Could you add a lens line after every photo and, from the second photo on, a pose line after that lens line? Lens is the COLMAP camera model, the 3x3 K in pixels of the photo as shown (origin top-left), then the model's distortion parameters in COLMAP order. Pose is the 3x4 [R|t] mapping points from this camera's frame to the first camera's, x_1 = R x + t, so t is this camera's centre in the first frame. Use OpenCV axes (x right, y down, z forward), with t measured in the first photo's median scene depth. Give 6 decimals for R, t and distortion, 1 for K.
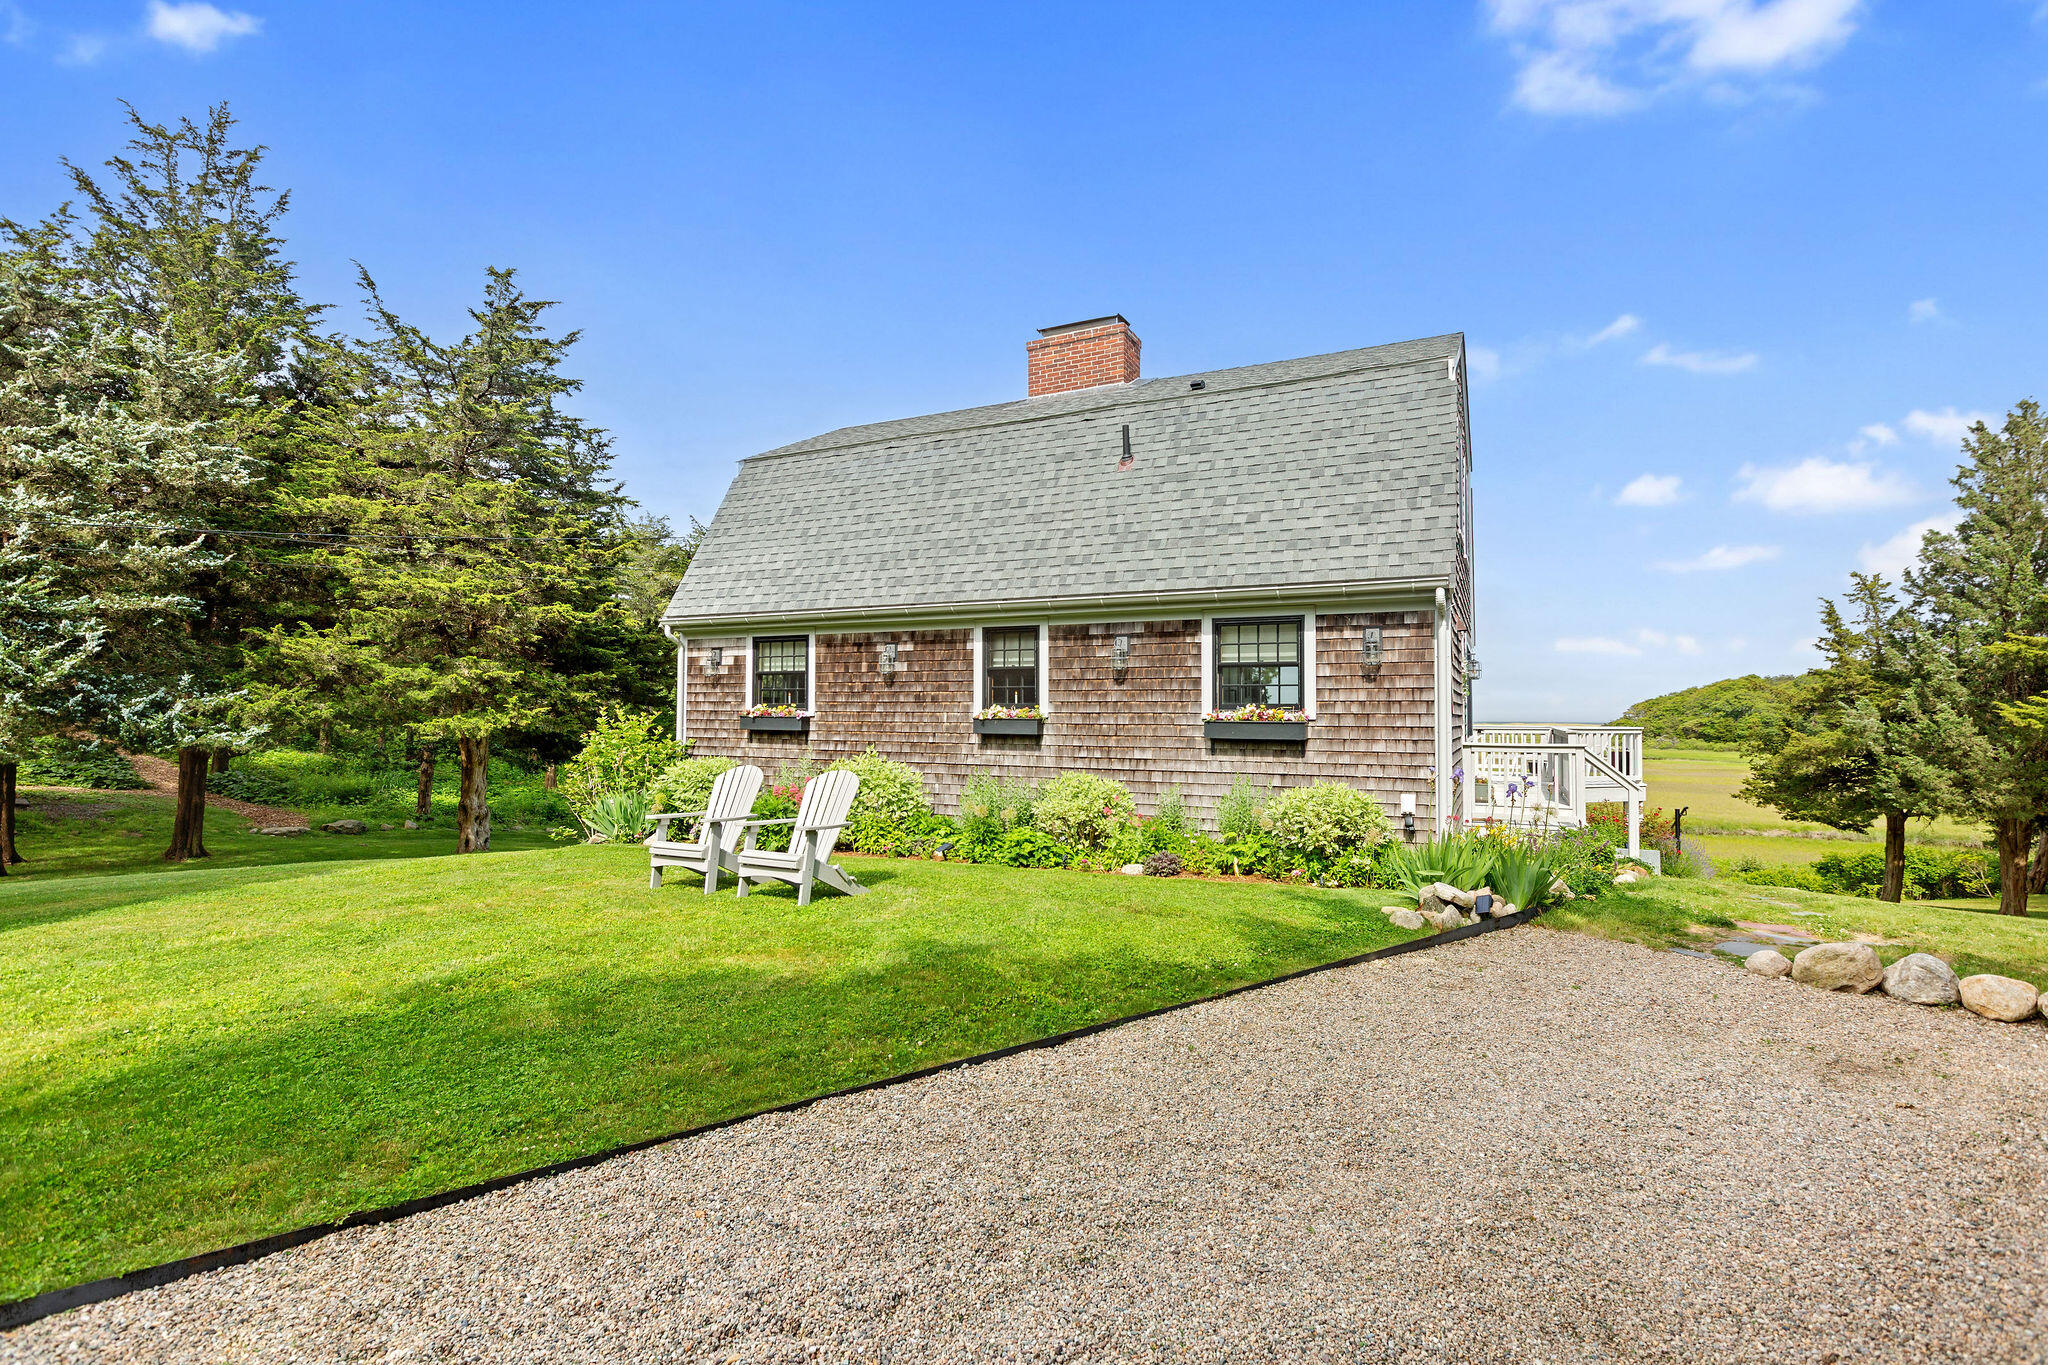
lens RADIAL K [[966.7, 0, 1020.0], [0, 966.7, 681.4], [0, 0, 1]] dist [-0.002316, -0.000654]
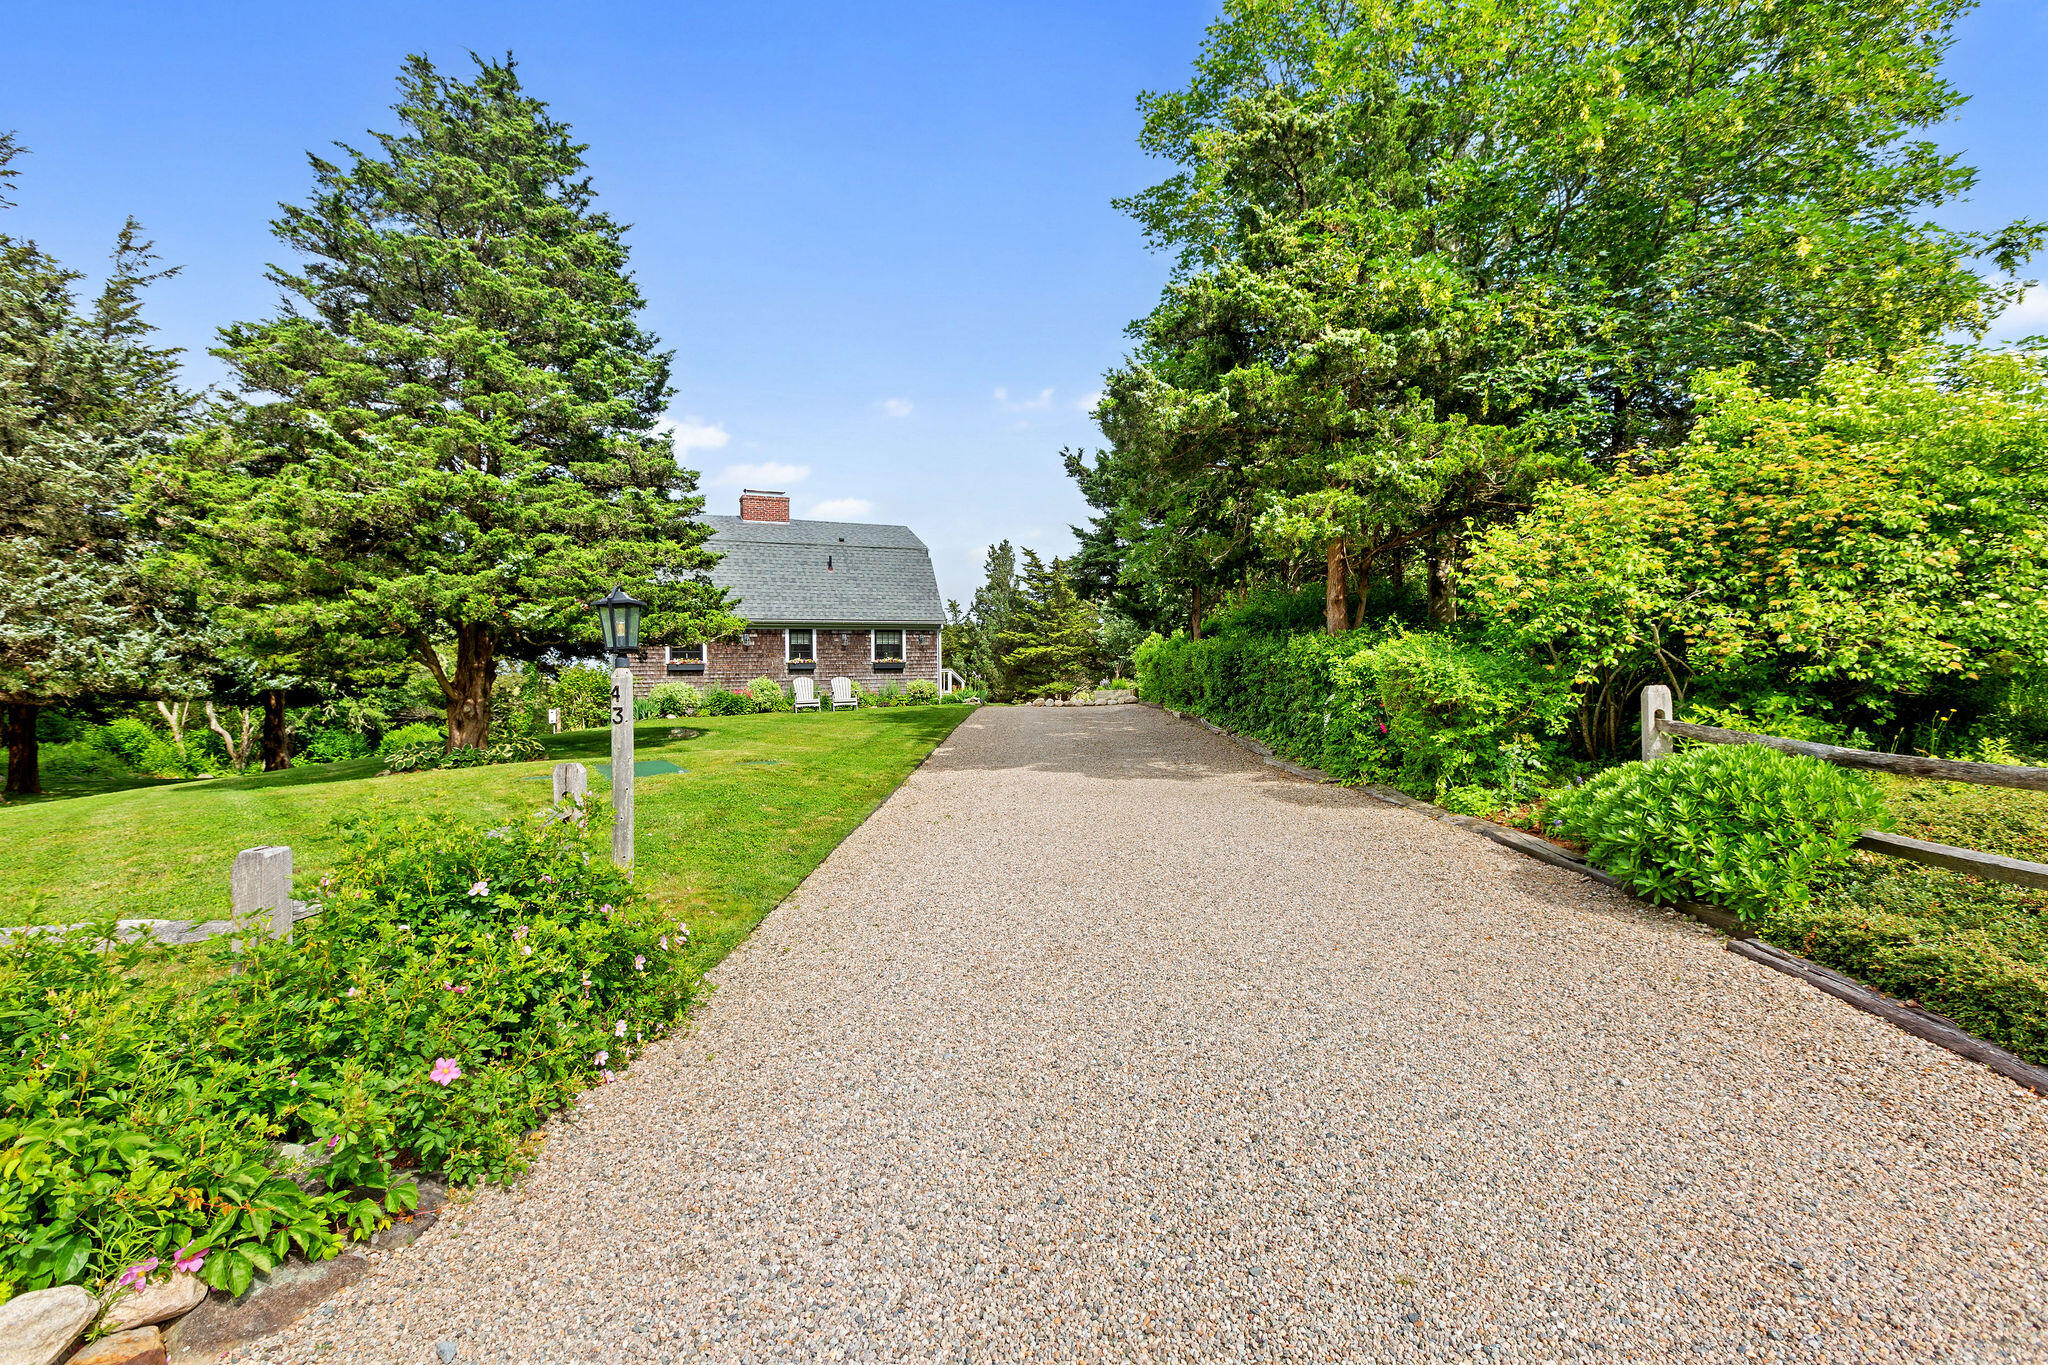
lens RADIAL K [[926.0, 0, 1024.0], [0, 926.0, 682.5], [0, 0, 1]] dist [0.002409, 0.000083]
pose [[0.614002, -0.026962, 0.788844, -1.583631], [-0.013226, 0.998925, 0.044437, -0.029361], [-0.789194, -0.037718, 0.612985, -1.024489]]
